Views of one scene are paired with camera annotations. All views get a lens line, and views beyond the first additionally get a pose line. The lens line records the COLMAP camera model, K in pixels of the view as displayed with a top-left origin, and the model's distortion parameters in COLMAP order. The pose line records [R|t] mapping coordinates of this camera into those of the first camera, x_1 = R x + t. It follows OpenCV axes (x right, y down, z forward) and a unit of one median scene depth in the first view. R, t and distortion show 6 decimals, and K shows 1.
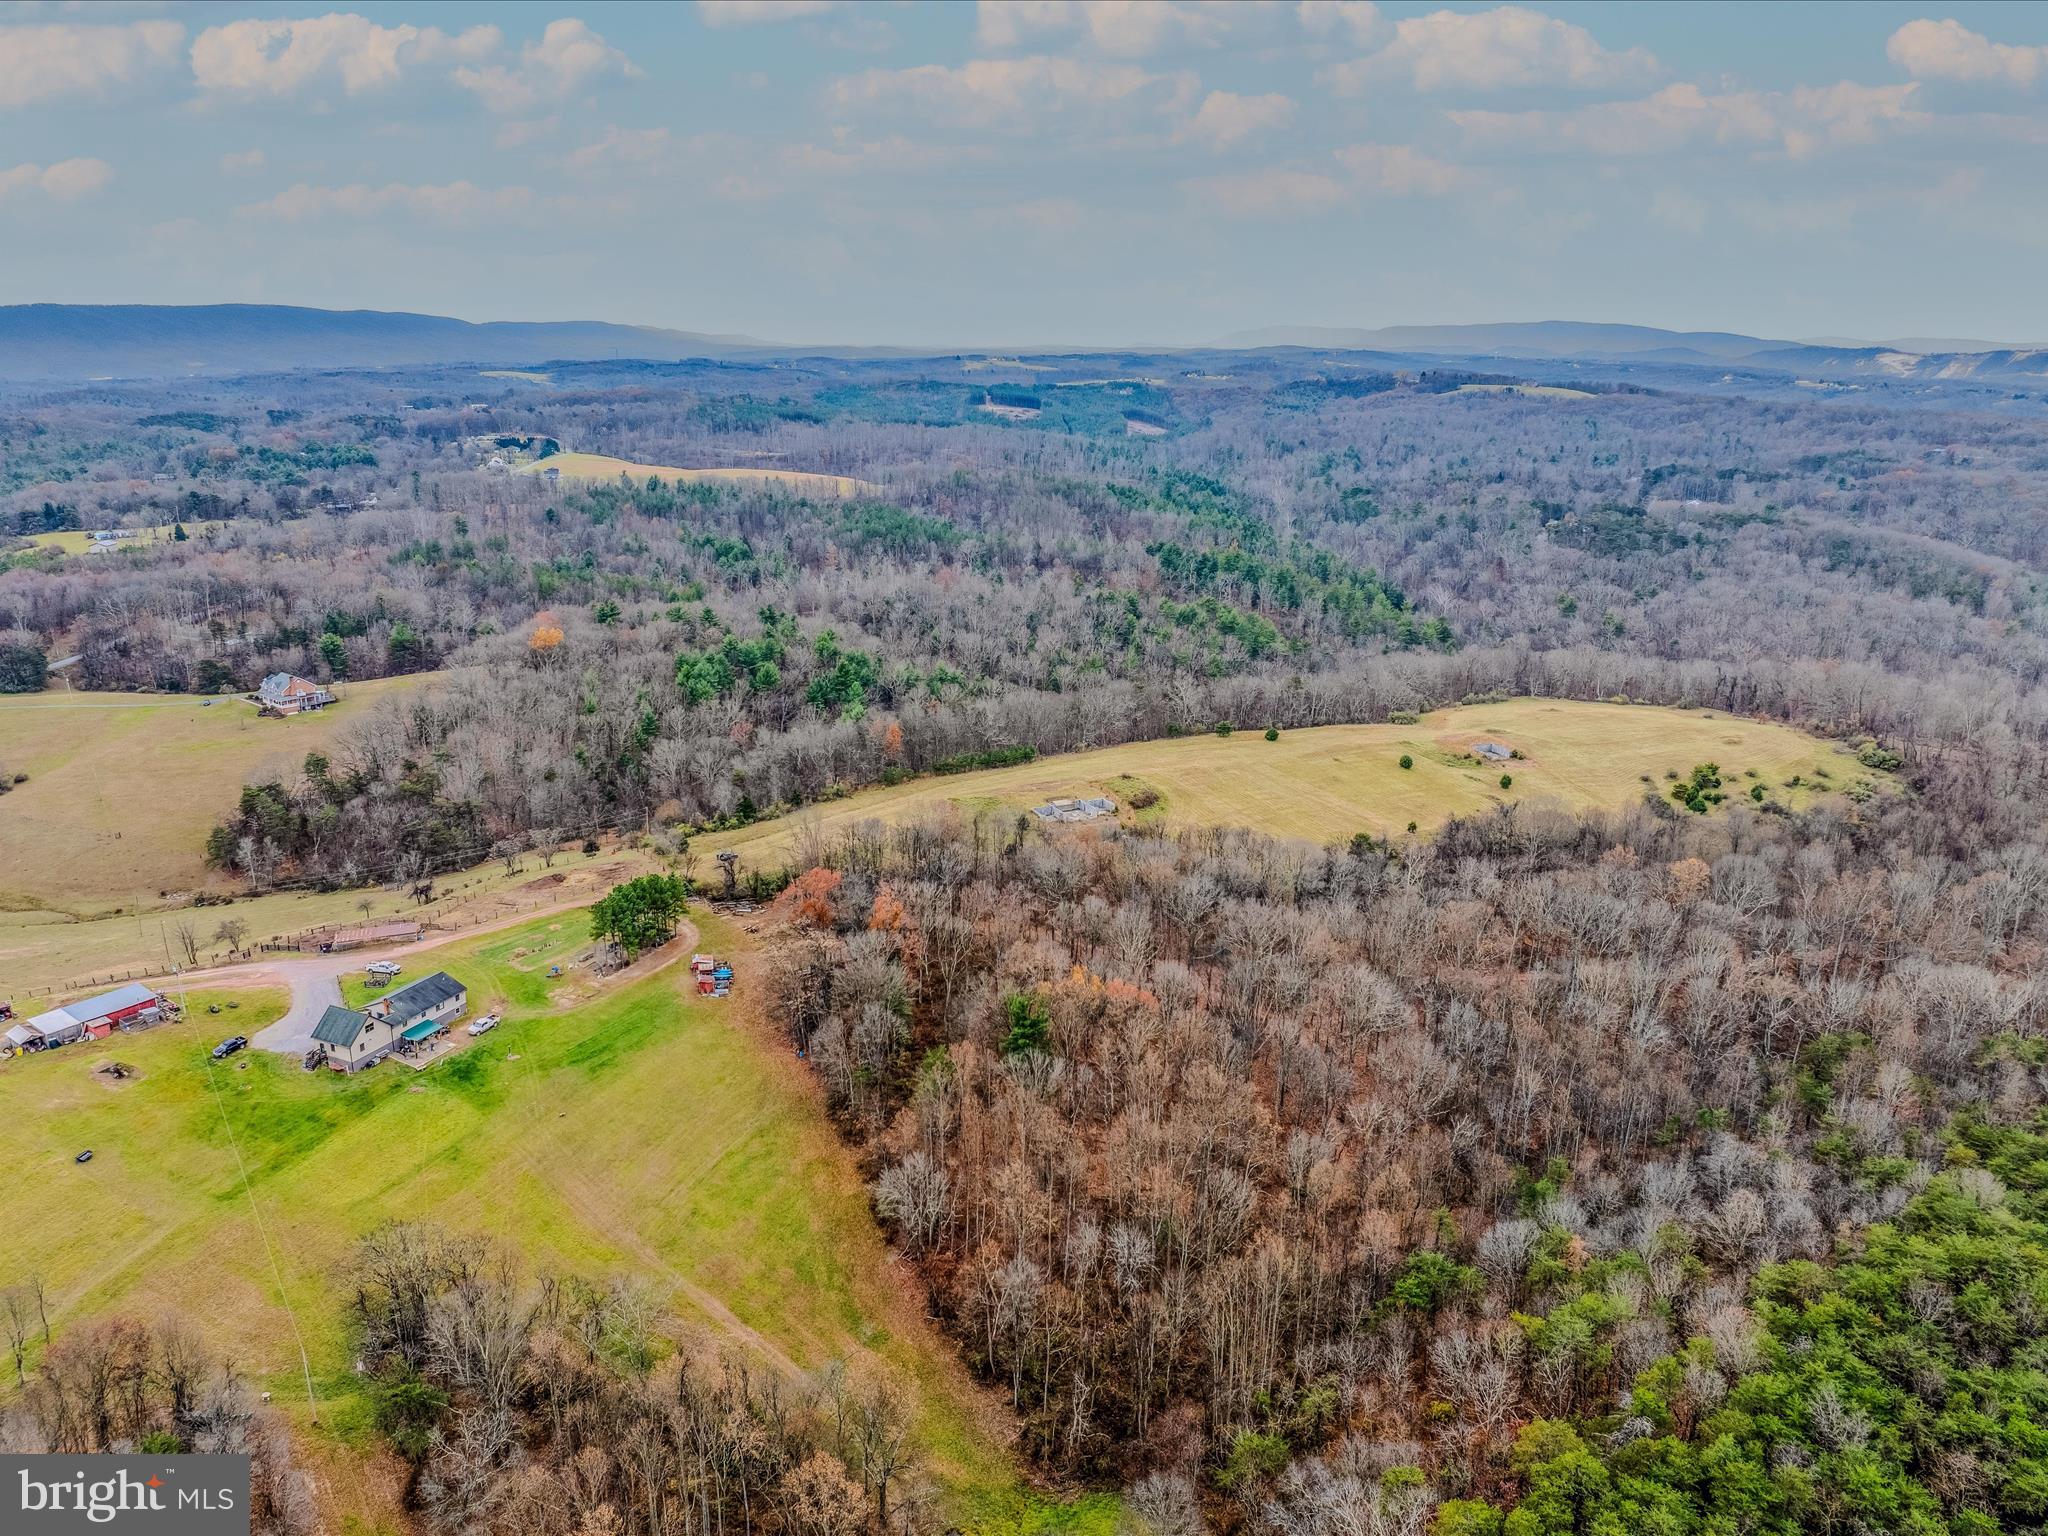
lens RADIAL K [[1483.1, 0, 1024.0], [0, 1483.1, 768.0], [0, 0, 1]] dist [-0.039776, -0.000294]
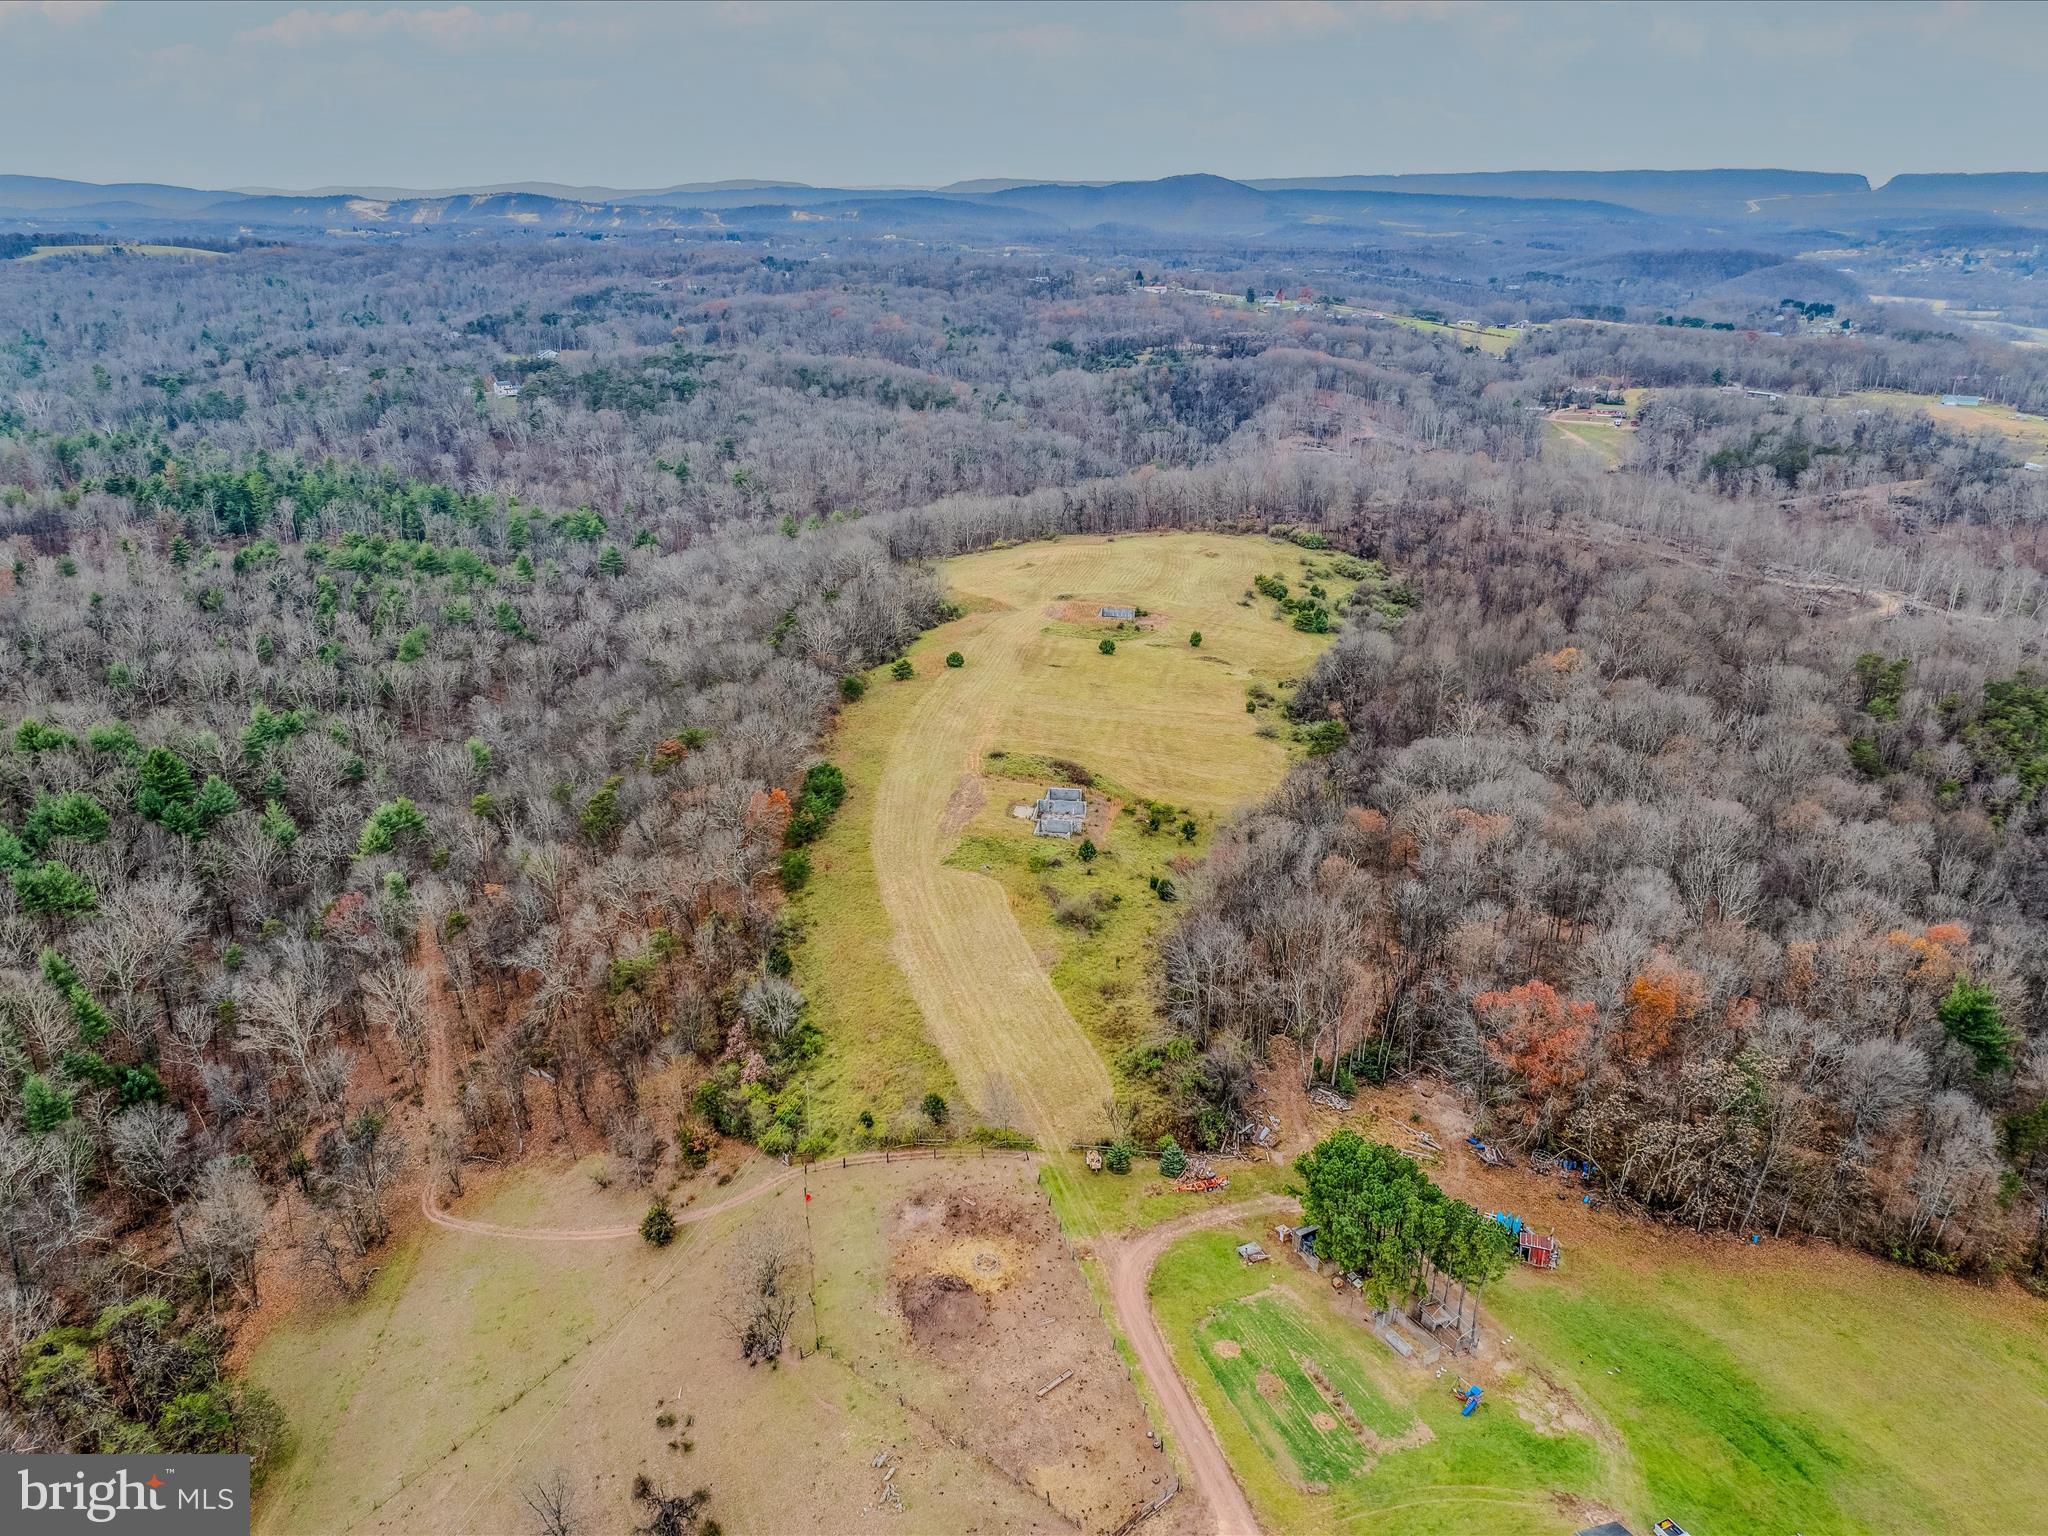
lens RADIAL K [[1444.2, 0, 1037.8], [0, 1444.2, 767.4], [0, 0, 1]] dist [-0.038183, 0.008508]
pose [[0.550231, -0.312538, 0.774316, -0.216047], [0.233582, 0.947901, 0.216619, -0.062899], [-0.801676, 0.061676, 0.594568, 0.247499]]
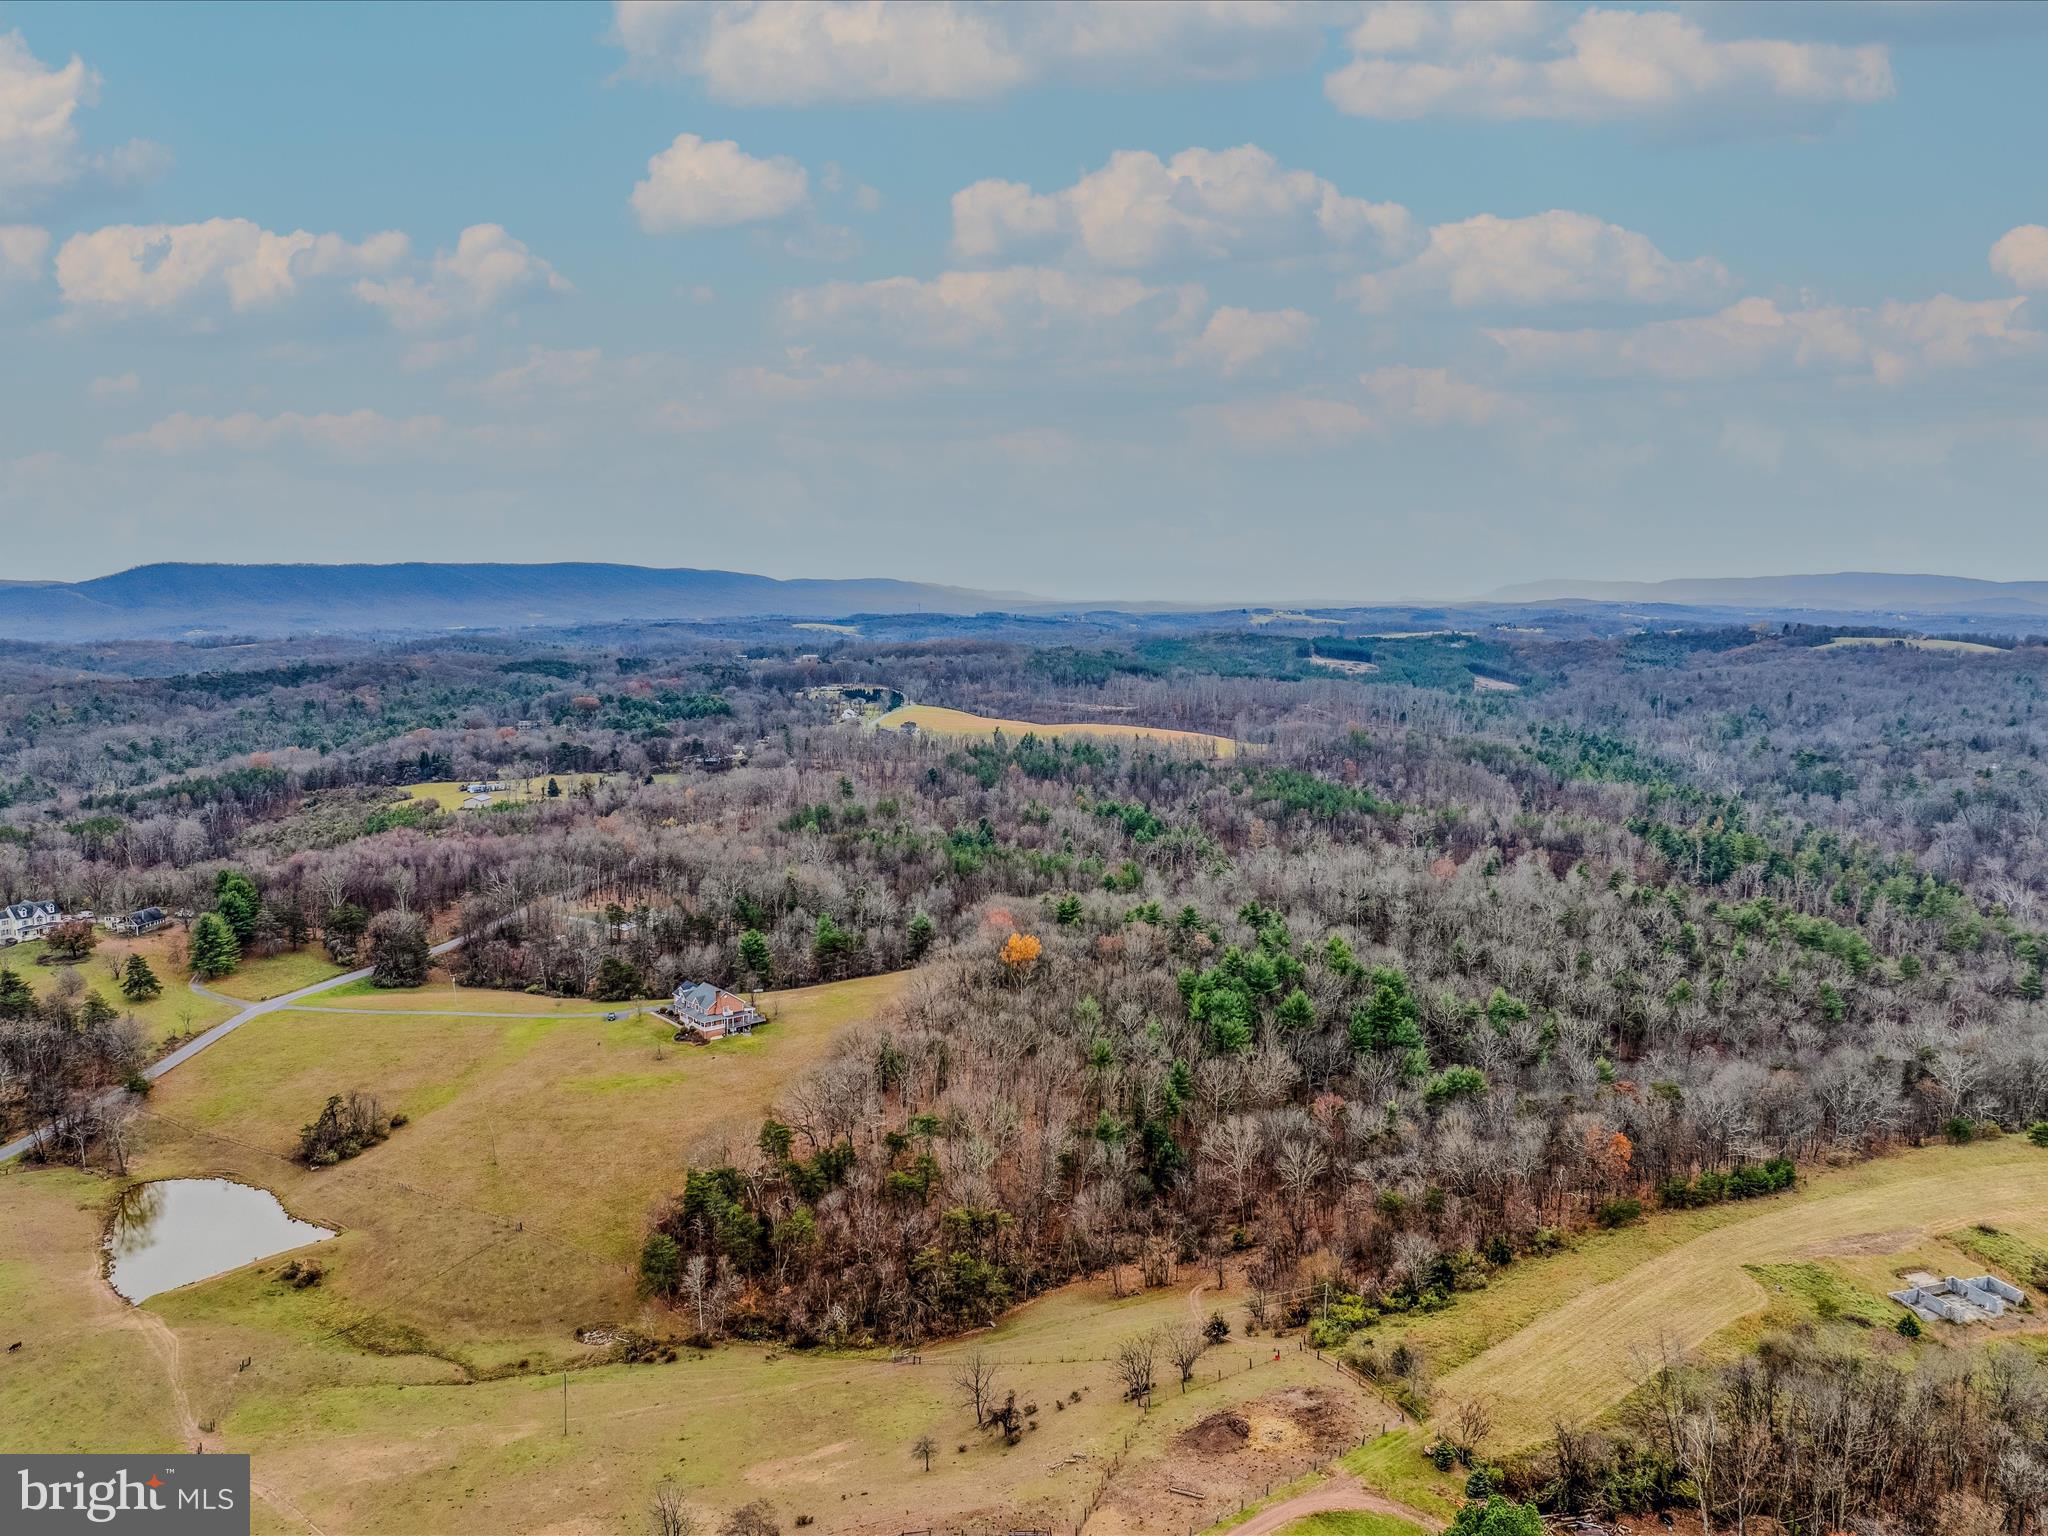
lens RADIAL K [[1458.9, 0, 1022.6], [0, 1458.9, 741.5], [0, 0, 1]] dist [-0.040900, 0.003316]
pose [[0.984963, 0.012369, -0.172322, -0.108130], [-0.043396, 0.983167, -0.177478, -0.033619], [0.167226, 0.182288, 0.968920, 0.126889]]
